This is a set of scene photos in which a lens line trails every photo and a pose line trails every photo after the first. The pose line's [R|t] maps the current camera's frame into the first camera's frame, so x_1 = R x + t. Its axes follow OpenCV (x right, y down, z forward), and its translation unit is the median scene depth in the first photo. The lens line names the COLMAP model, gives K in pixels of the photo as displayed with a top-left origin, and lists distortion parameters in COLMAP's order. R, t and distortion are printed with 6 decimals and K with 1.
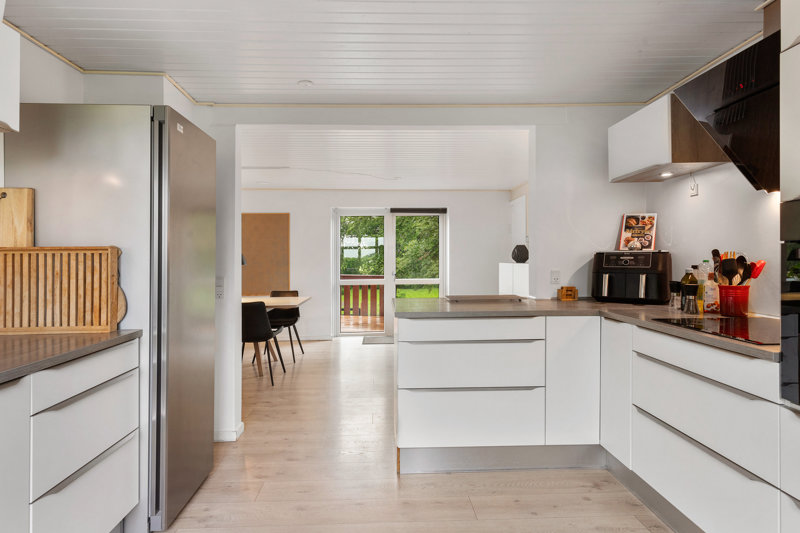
lens RADIAL K [[447.2, 0, 400.4], [0, 447.2, 262.4], [0, 0, 1]] dist [0.001945, -0.000844]
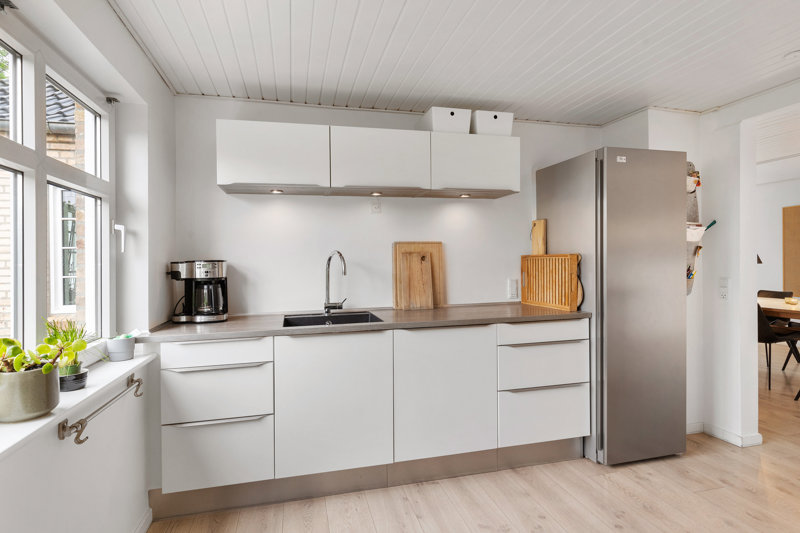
lens RADIAL K [[410.7, 0, 404.2], [0, 410.7, 258.3], [0, 0, 1]] dist [-0.002354, -0.000121]
pose [[0.228967, 0.002466, -0.973431, 0.531395], [0.002956, 0.999990, 0.003229, -0.025677], [0.973430, -0.003617, 0.228958, 0.137776]]
